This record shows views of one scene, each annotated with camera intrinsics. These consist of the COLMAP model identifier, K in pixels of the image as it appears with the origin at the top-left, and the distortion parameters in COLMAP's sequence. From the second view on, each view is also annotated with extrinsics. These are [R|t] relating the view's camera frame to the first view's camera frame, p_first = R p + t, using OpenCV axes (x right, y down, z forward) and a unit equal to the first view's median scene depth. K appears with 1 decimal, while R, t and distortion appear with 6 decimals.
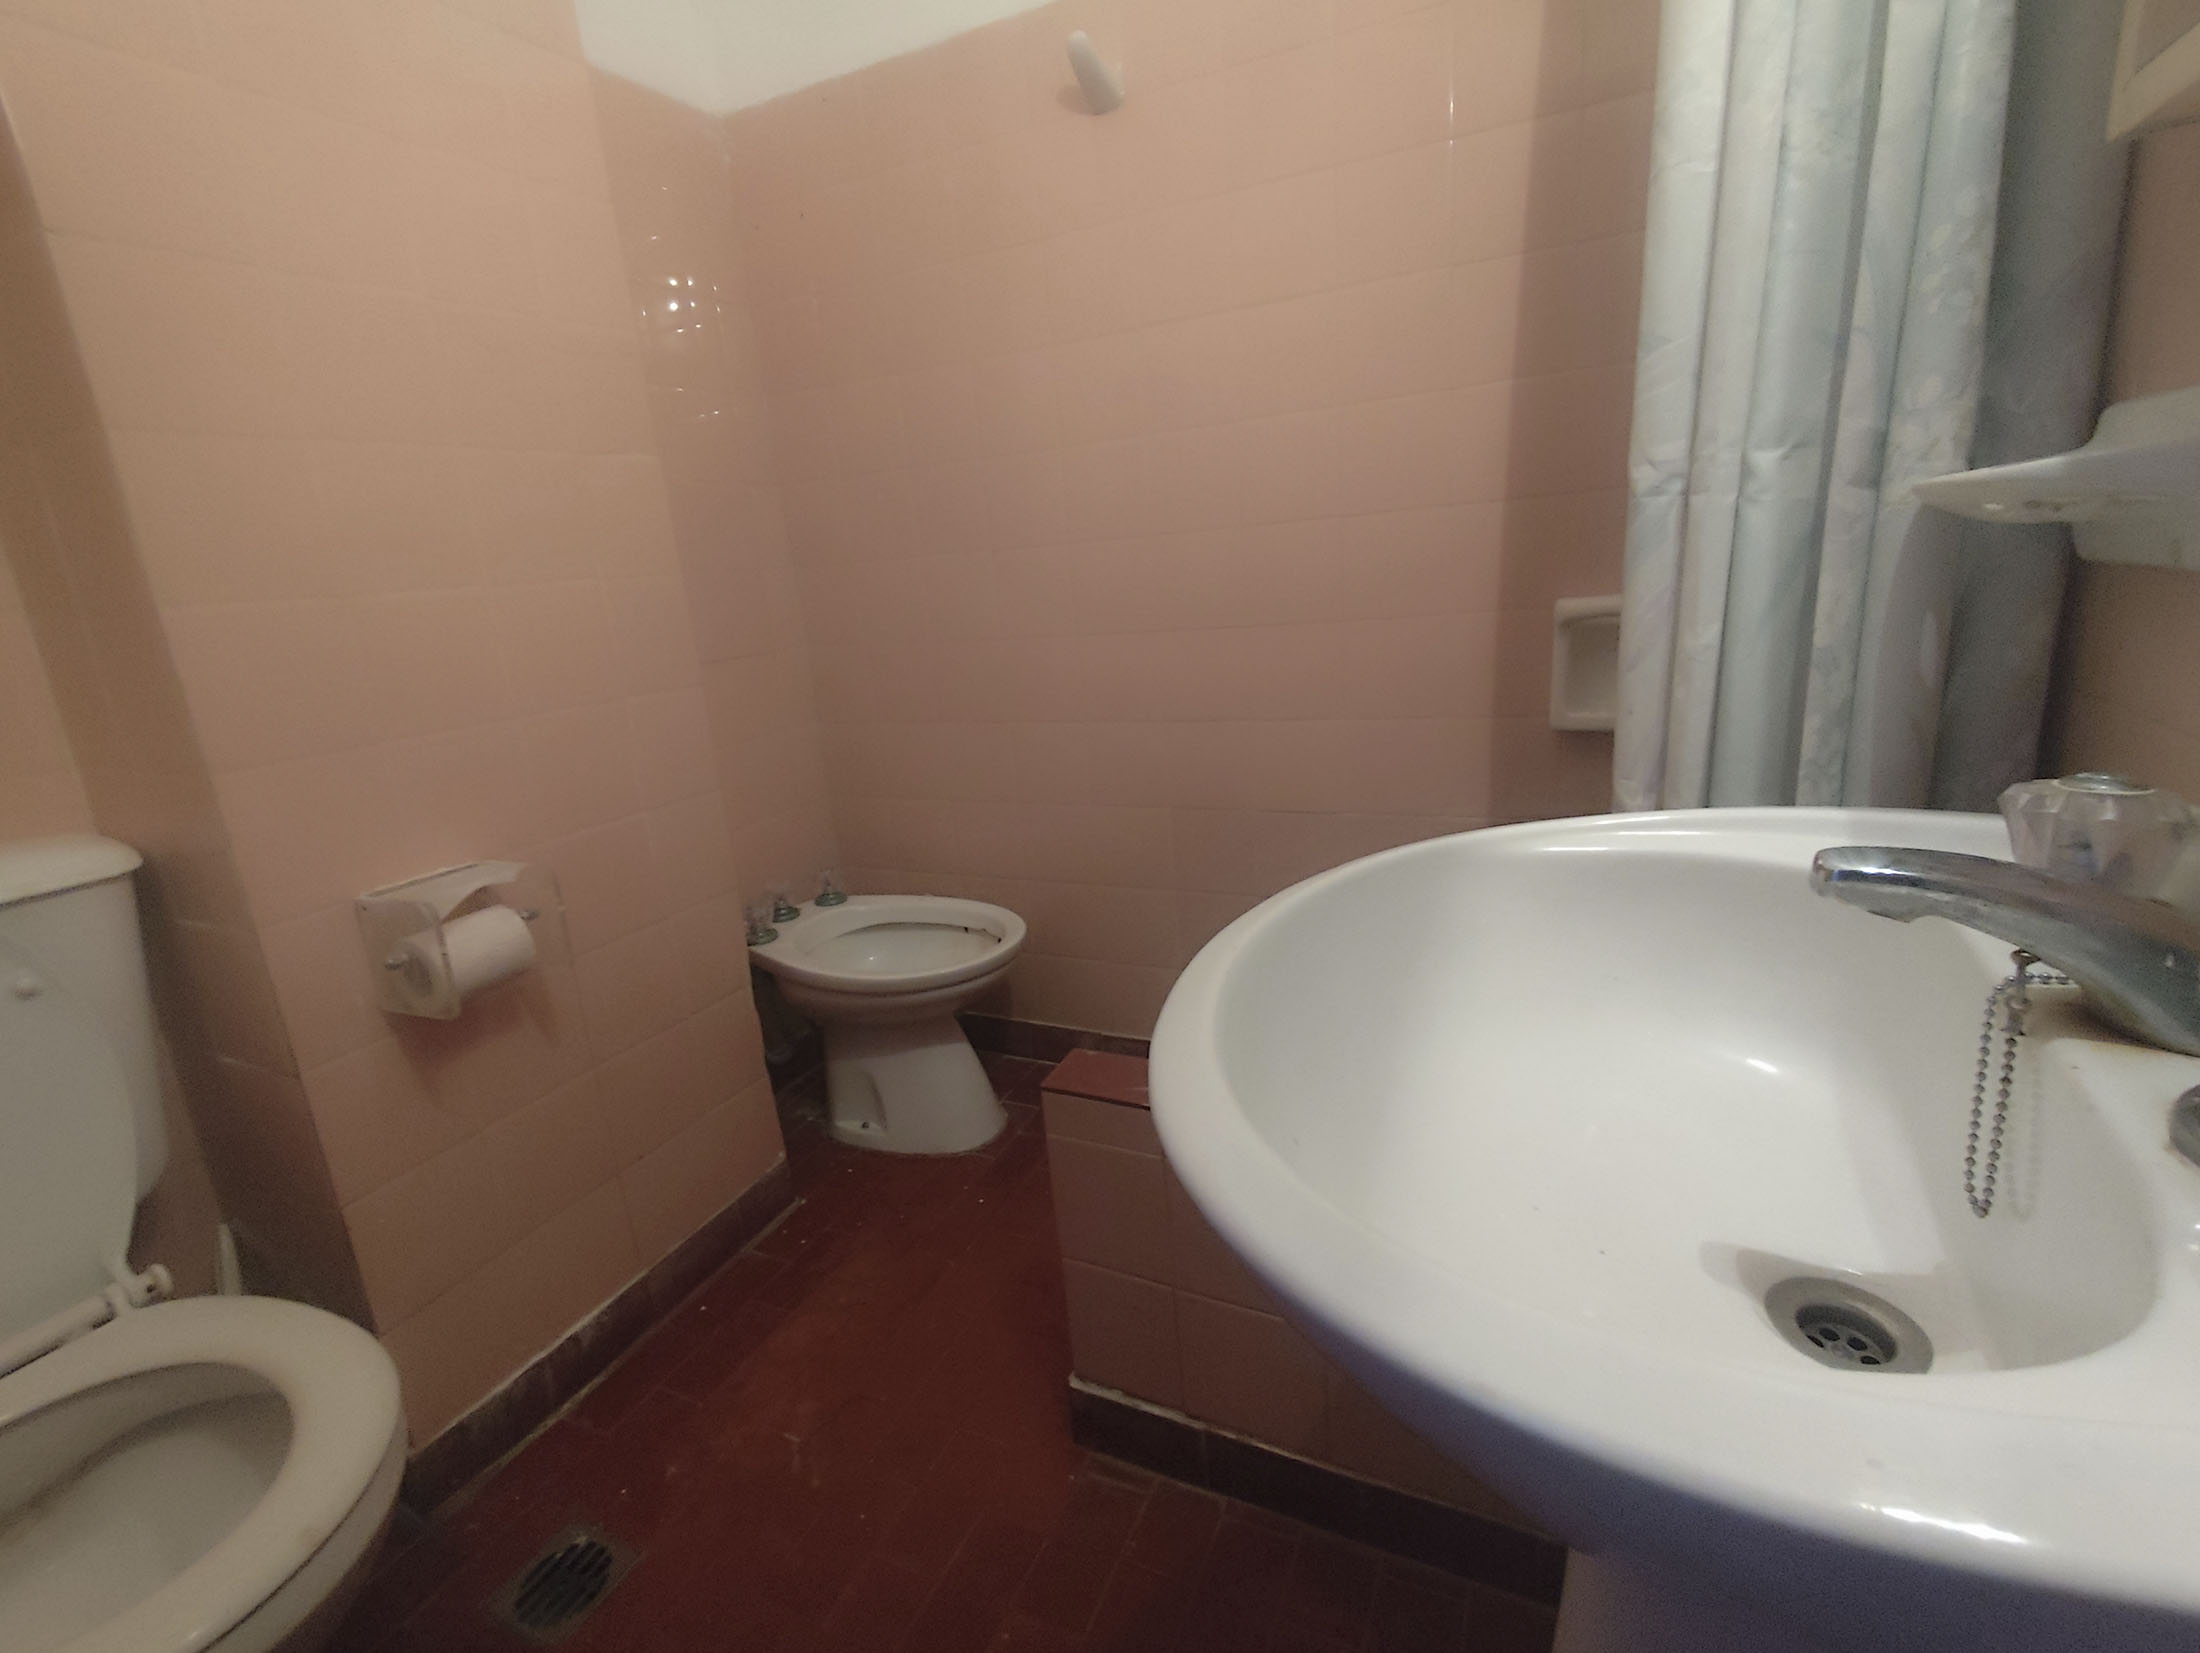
lens RADIAL K [[1014.5, 0, 1103.0], [0, 1014.5, 817.4], [0, 0, 1]] dist [0.031792, -0.016787]
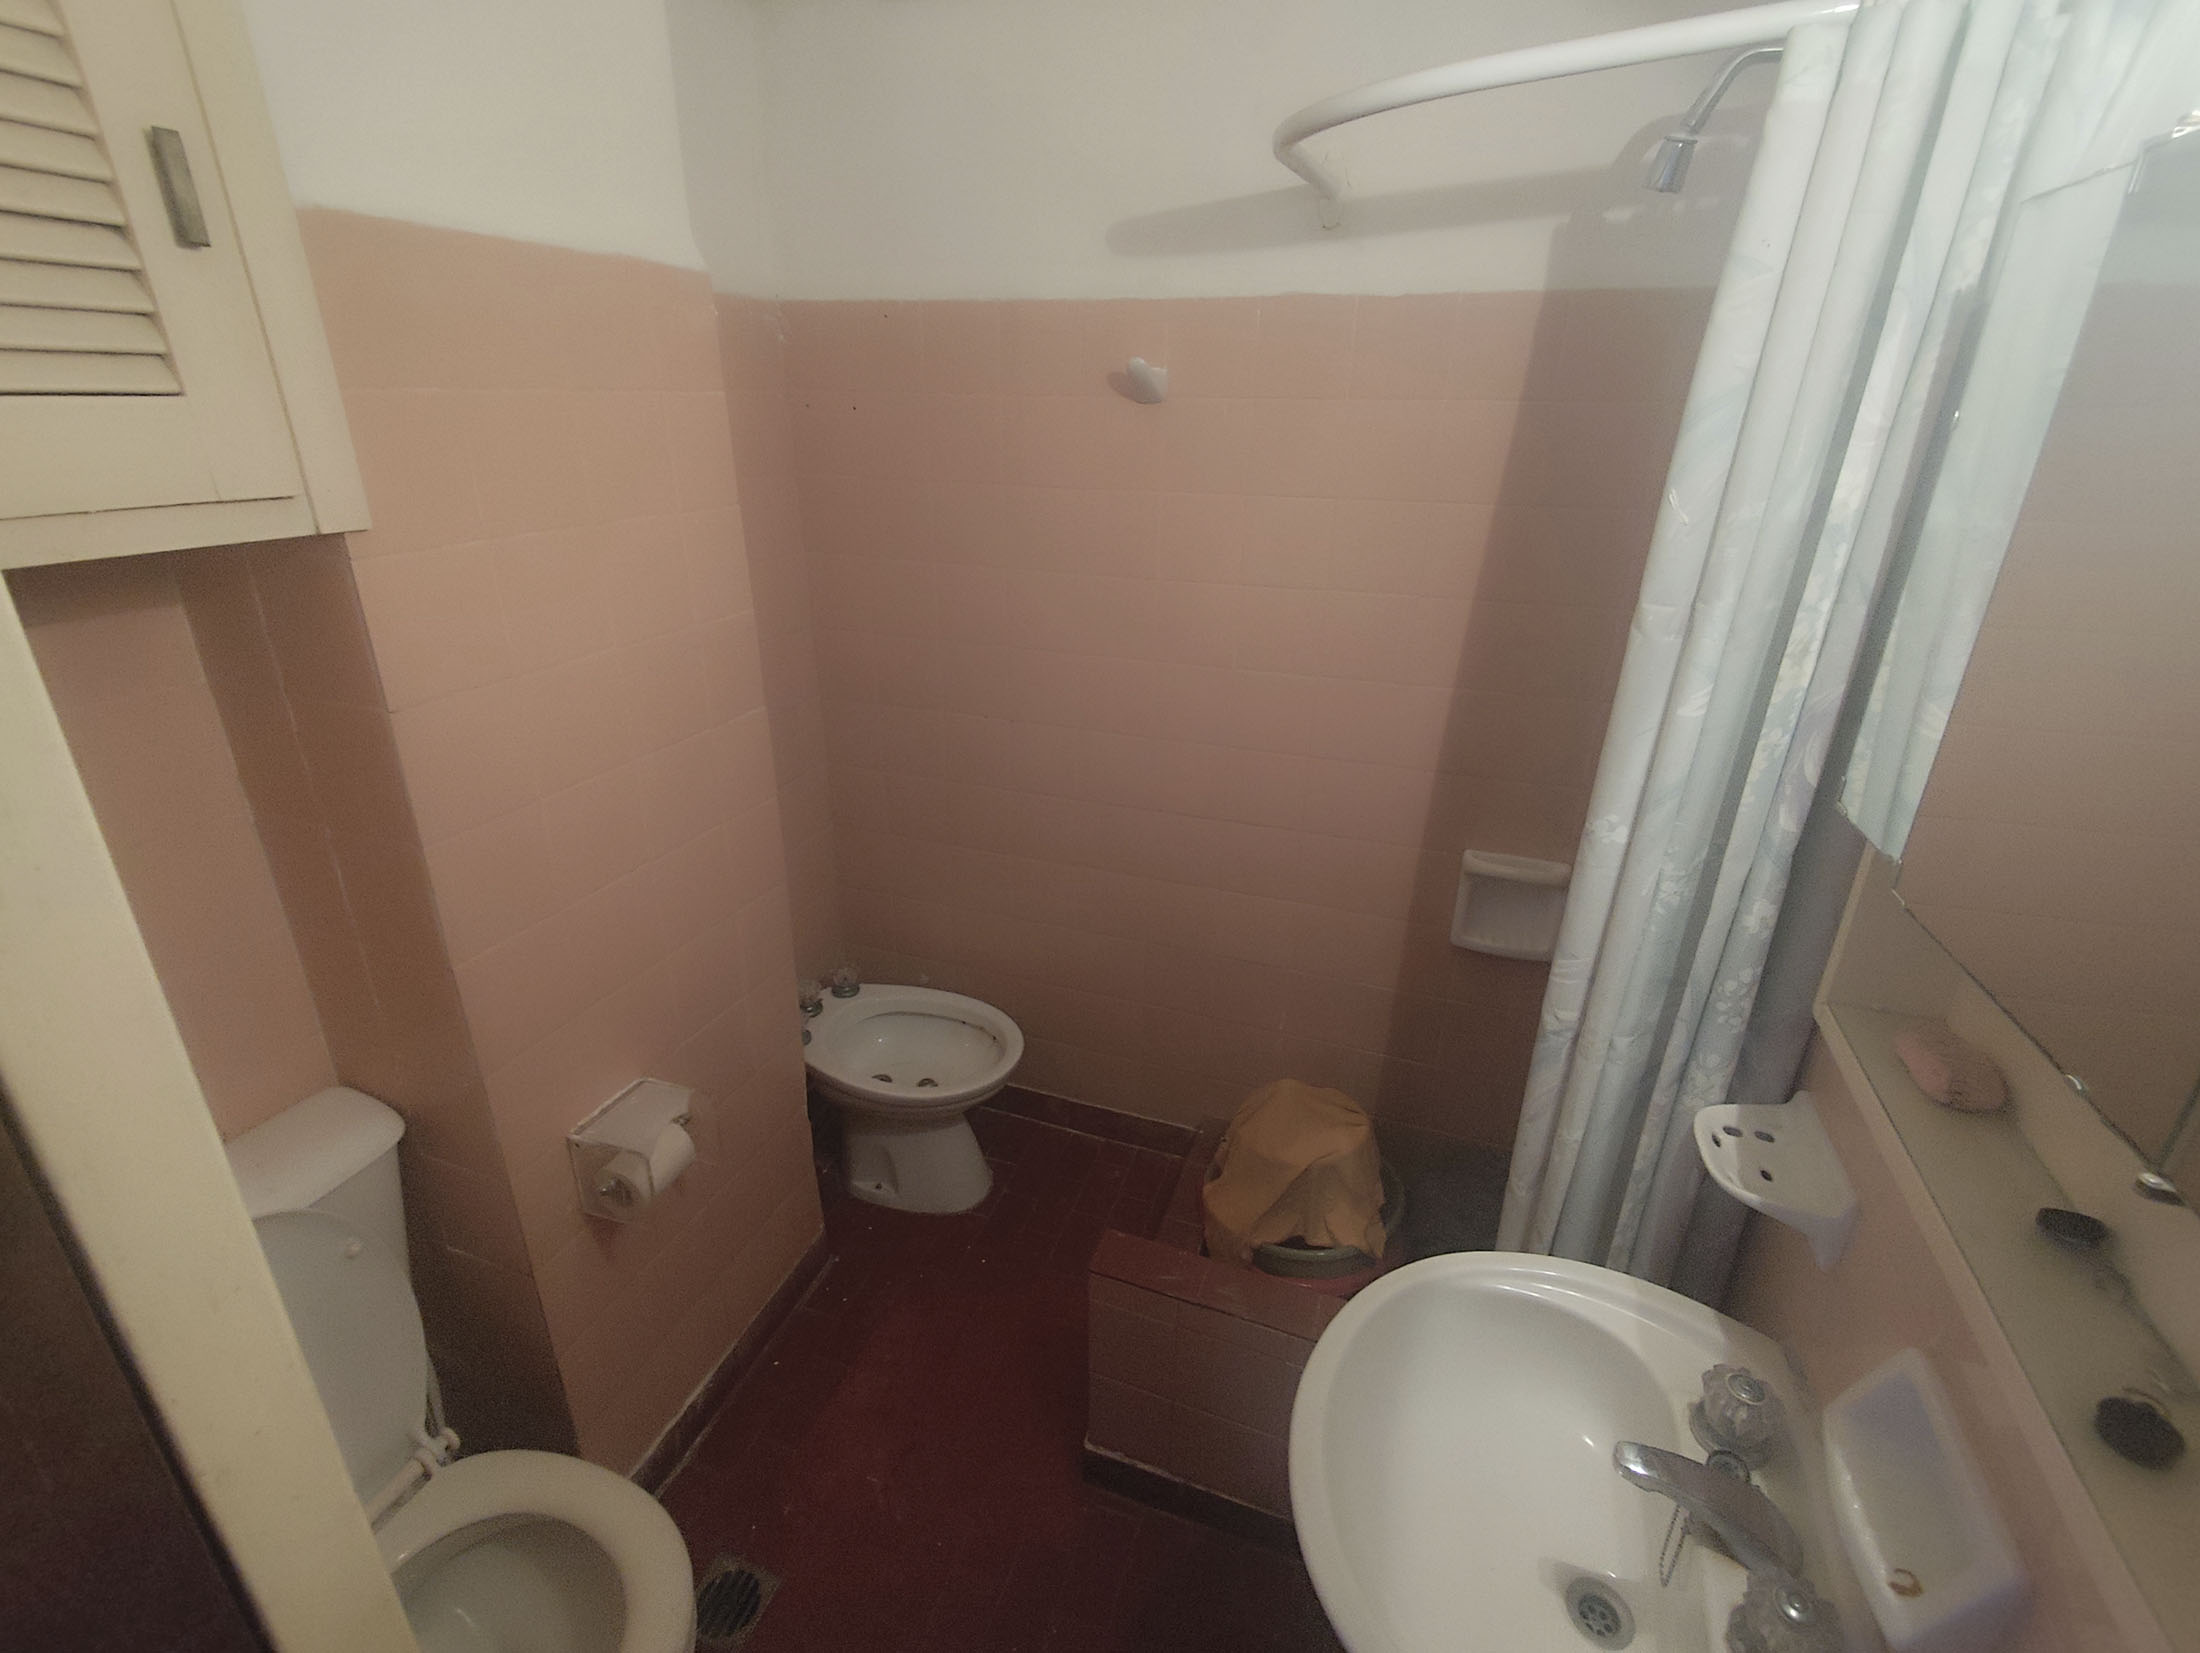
lens RADIAL K [[1014.5, 0, 1103.0], [0, 1014.5, 817.4], [0, 0, 1]] dist [0.031792, -0.016787]
pose [[0.989189, 0.049997, 0.137859, -0.254978], [-0.069079, 0.988117, 0.137309, -0.517837], [-0.129355, -0.145348, 0.980888, -0.272552]]
